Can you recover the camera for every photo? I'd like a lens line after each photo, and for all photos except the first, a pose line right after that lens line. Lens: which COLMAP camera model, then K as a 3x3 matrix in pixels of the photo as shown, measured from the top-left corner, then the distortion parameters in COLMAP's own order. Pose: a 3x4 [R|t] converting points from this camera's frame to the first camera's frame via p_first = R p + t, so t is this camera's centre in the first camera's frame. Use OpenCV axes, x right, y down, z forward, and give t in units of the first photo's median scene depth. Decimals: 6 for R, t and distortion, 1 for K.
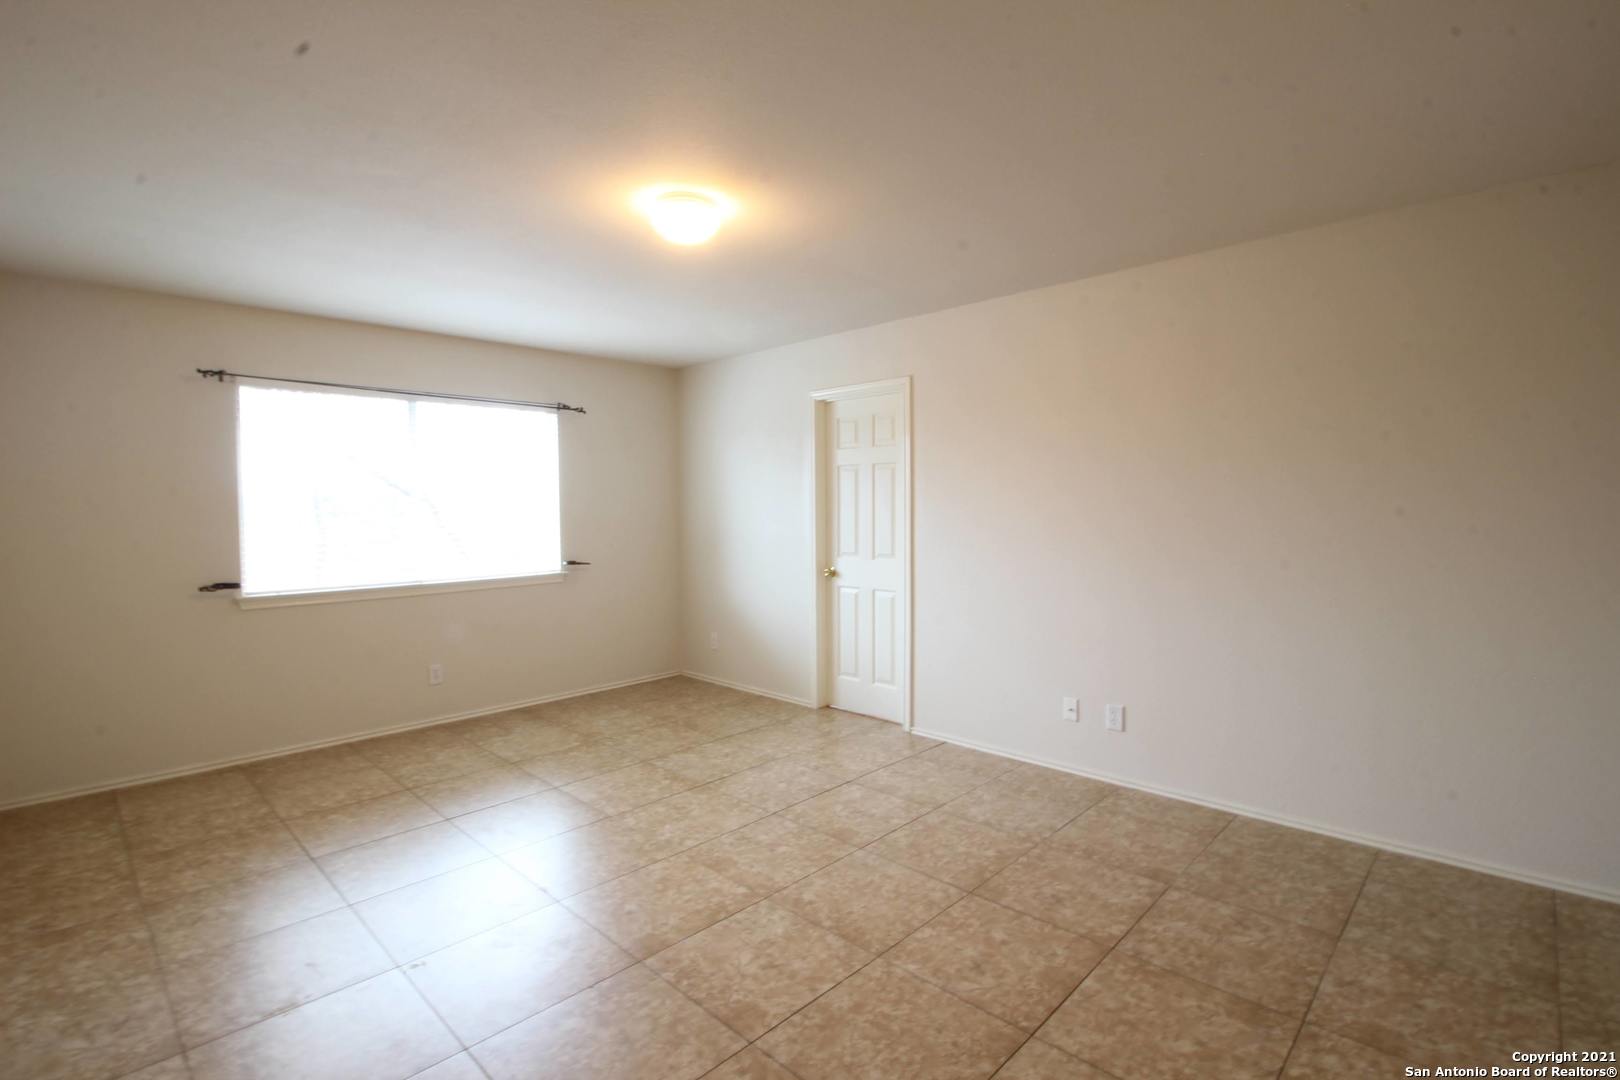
lens RADIAL K [[748.4, 0, 828.3], [0, 748.4, 532.6], [0, 0, 1]] dist [0.001129, -0.013980]
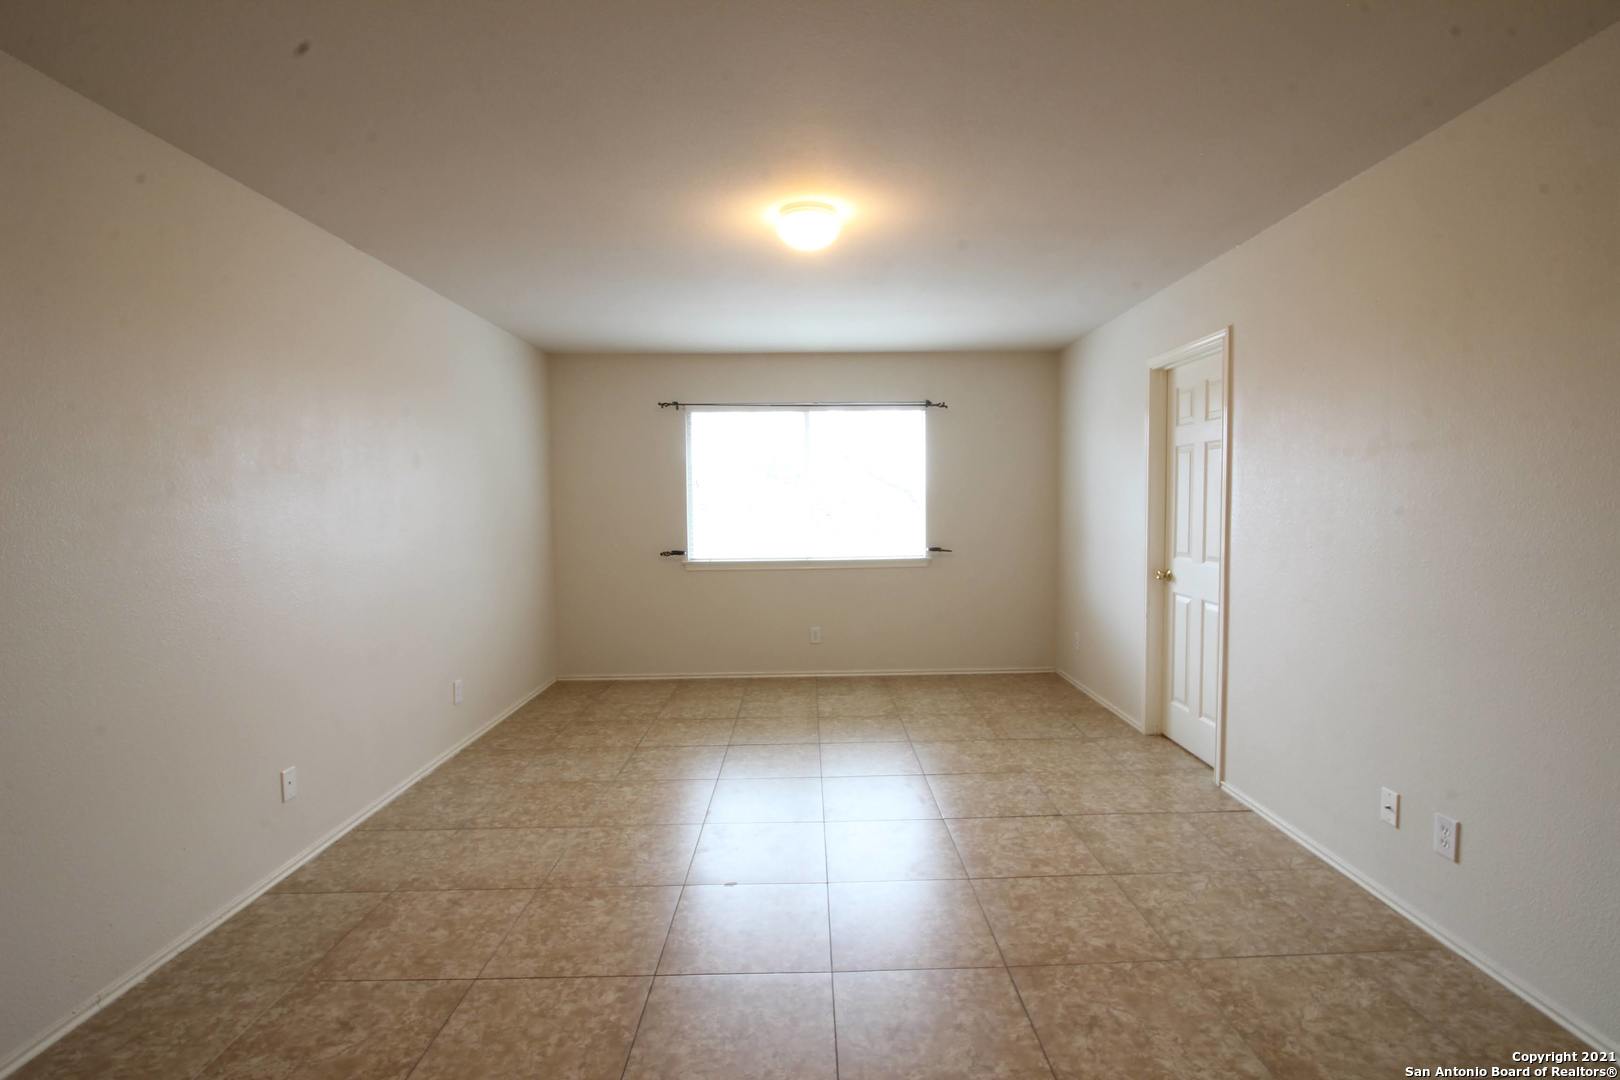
lens RADIAL K [[748.4, 0, 828.3], [0, 748.4, 532.6], [0, 0, 1]] dist [0.001129, -0.013980]
pose [[0.708297, 0.032326, -0.705174, 0.392438], [-0.021416, 0.999475, 0.024306, -0.008062], [0.705590, -0.002114, 0.708617, 0.177916]]
